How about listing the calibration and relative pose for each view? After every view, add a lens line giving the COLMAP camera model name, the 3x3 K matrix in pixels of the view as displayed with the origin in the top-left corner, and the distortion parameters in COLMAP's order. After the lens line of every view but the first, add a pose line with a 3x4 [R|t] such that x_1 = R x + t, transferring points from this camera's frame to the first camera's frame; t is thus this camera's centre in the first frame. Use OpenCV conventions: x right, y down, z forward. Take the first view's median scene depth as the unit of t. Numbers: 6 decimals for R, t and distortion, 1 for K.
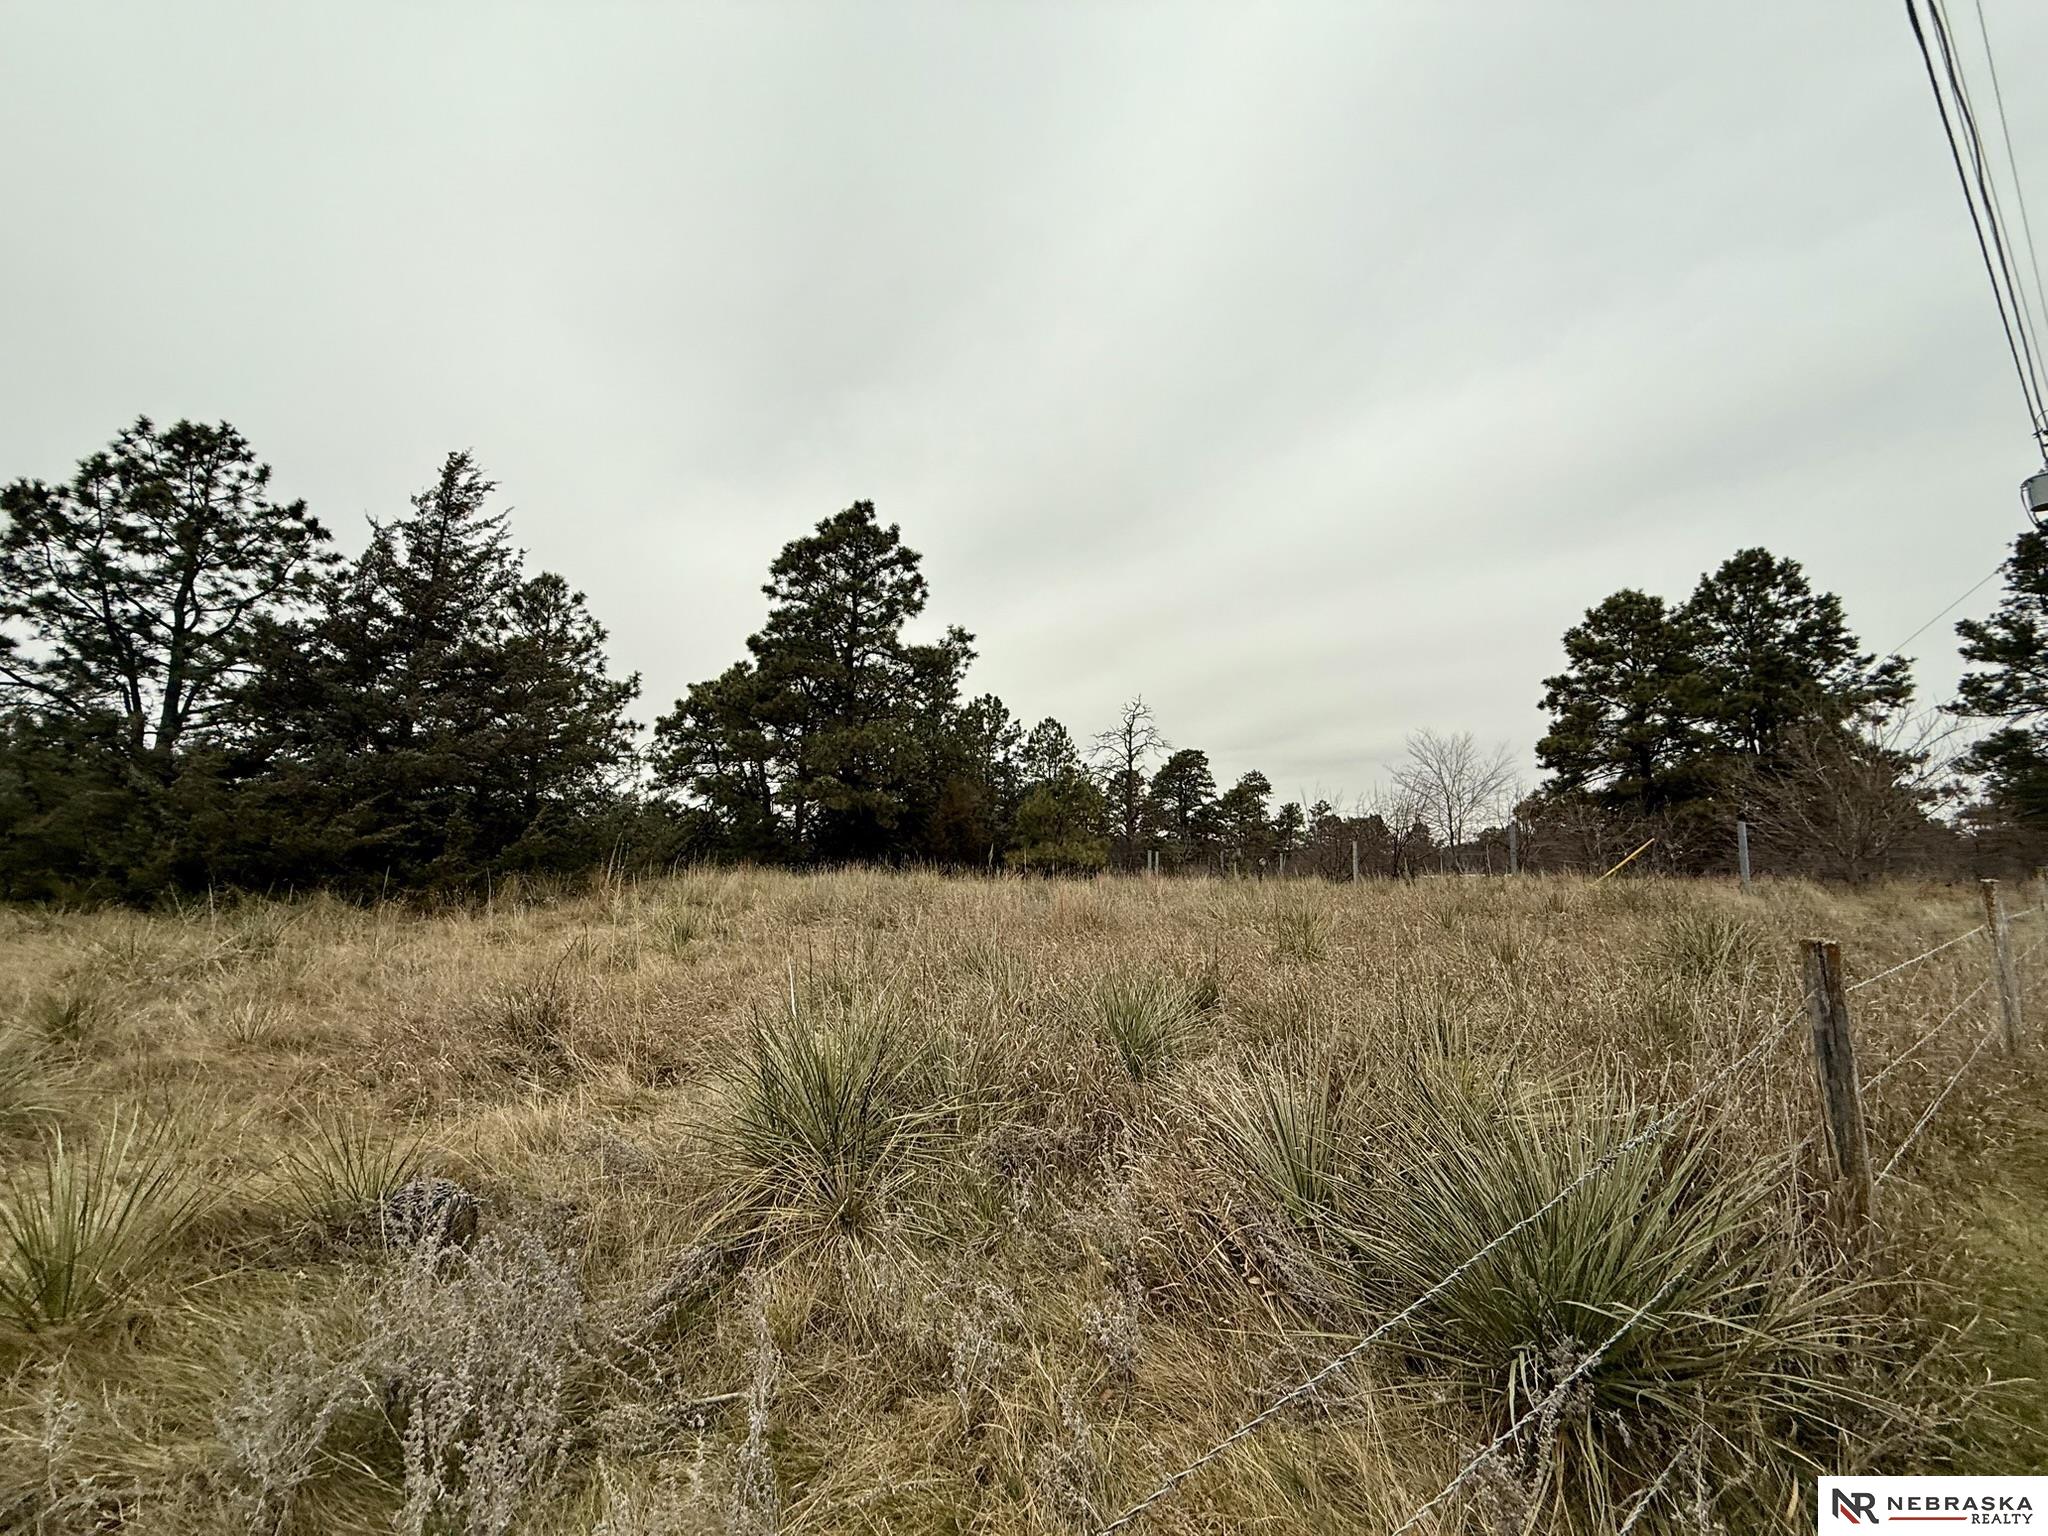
lens RADIAL K [[812.9, 0, 1016.1], [0, 812.9, 771.5], [0, 0, 1]] dist [-0.002184, 0.000021]
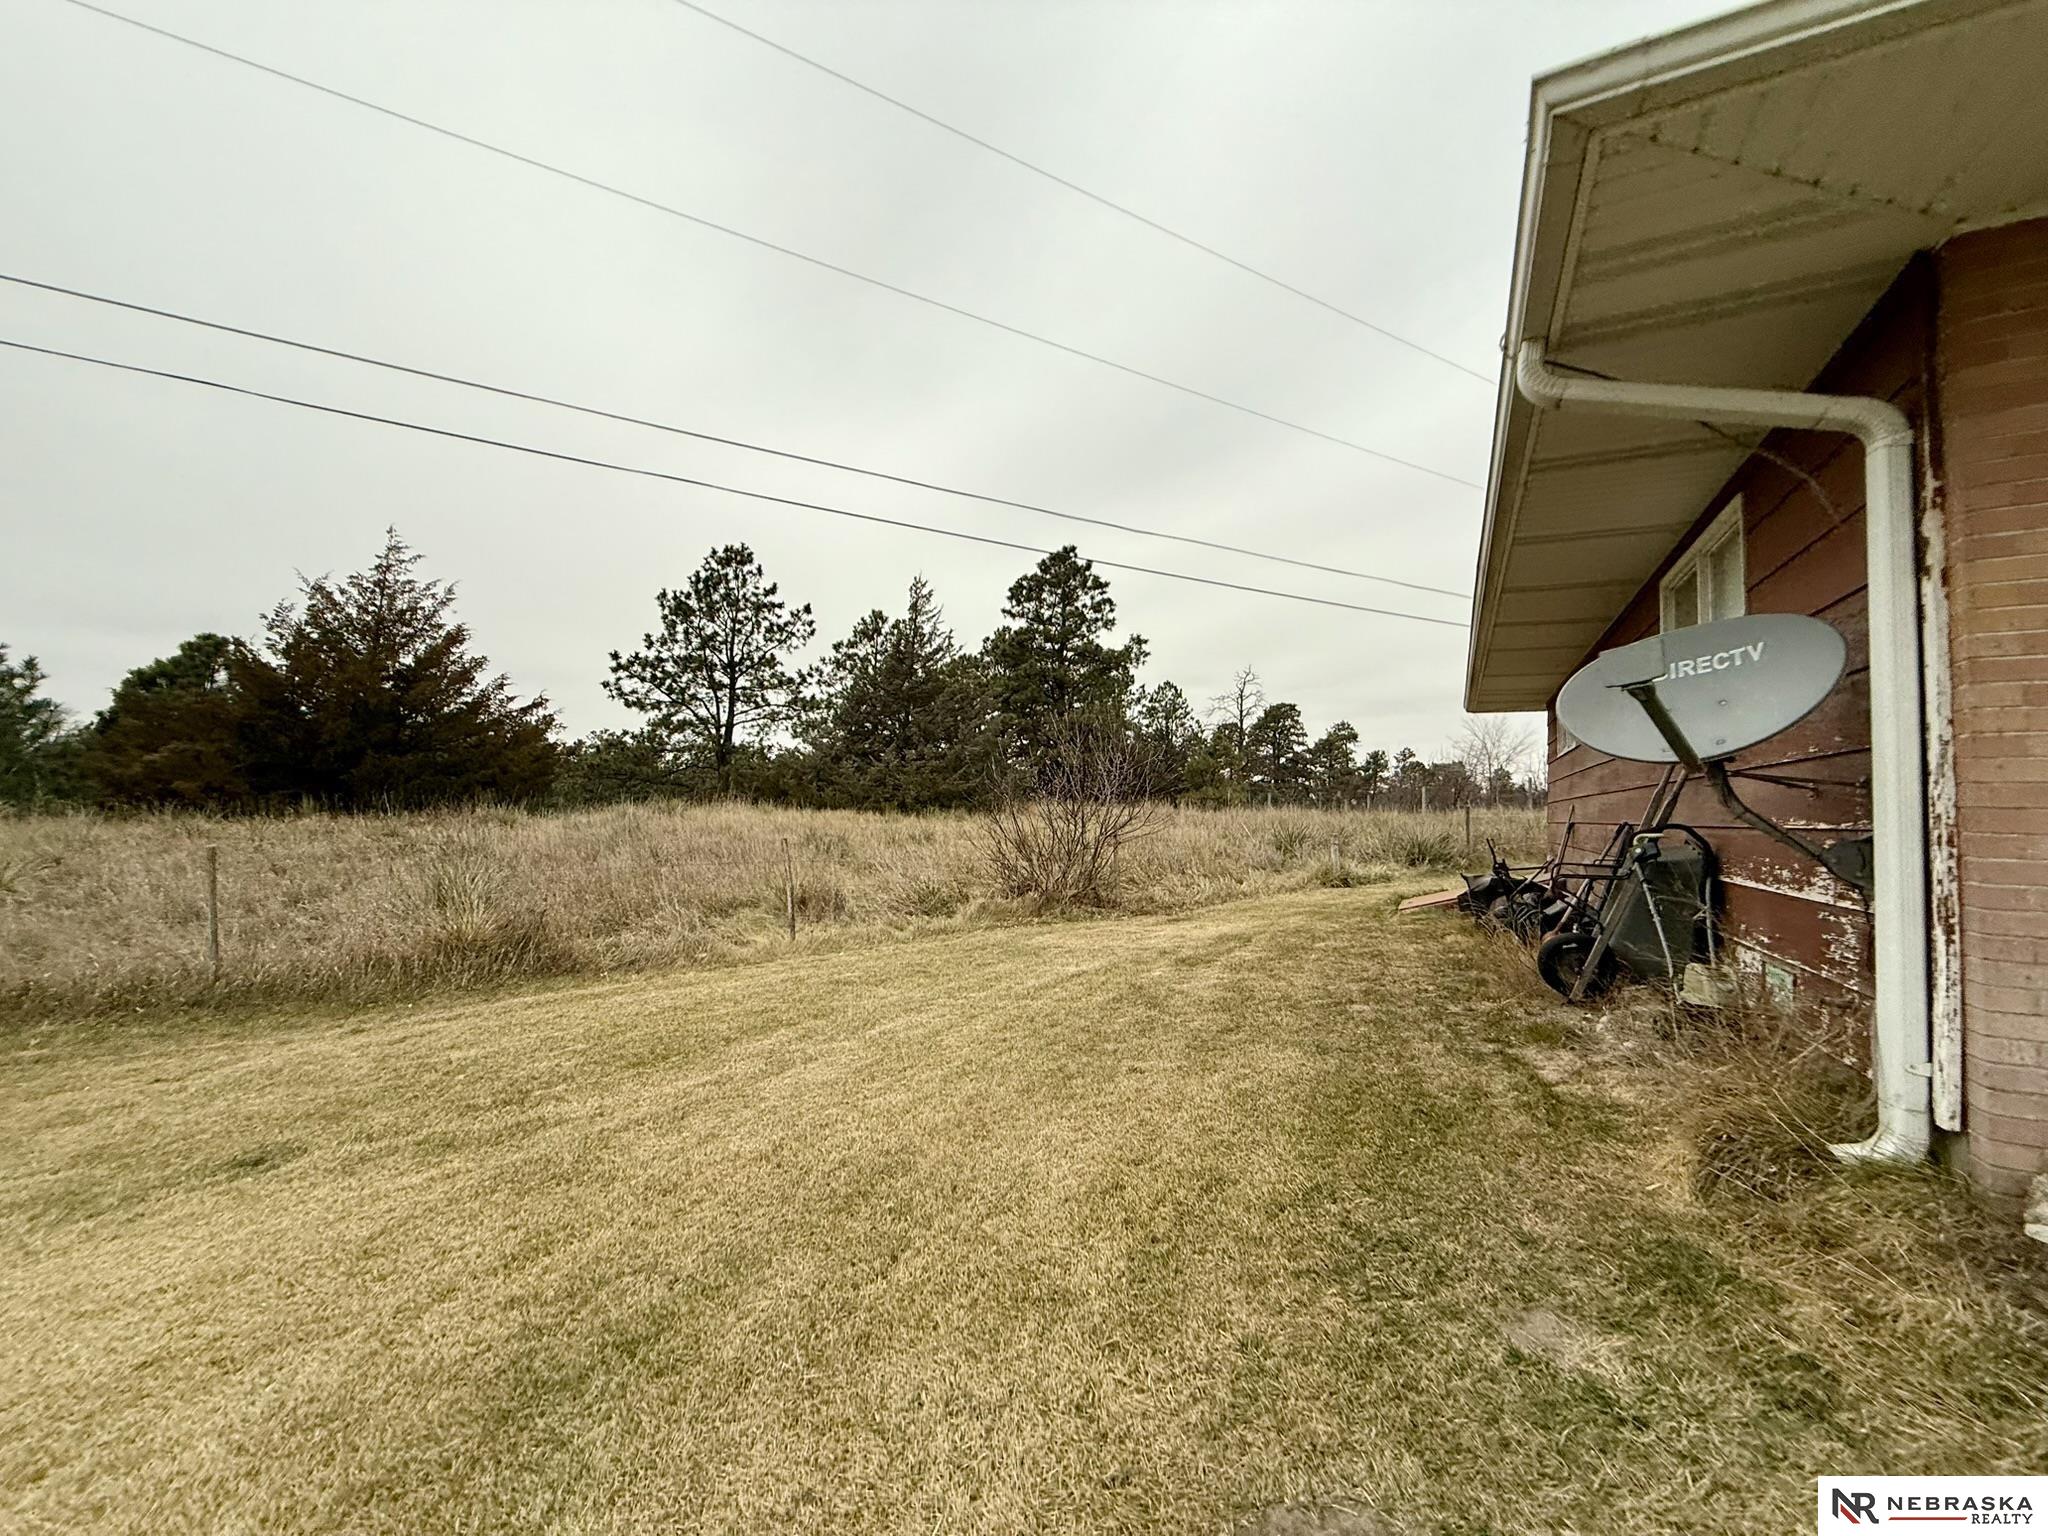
lens RADIAL K [[812.9, 0, 1017.8], [0, 812.9, 771.6], [0, 0, 1]] dist [-0.002184, 0.000021]
pose [[0.995971, 0.001869, -0.089655, -0.073342], [0.004465, 0.997509, 0.070398, -0.019804], [0.089563, -0.070515, 0.993482, -0.214838]]
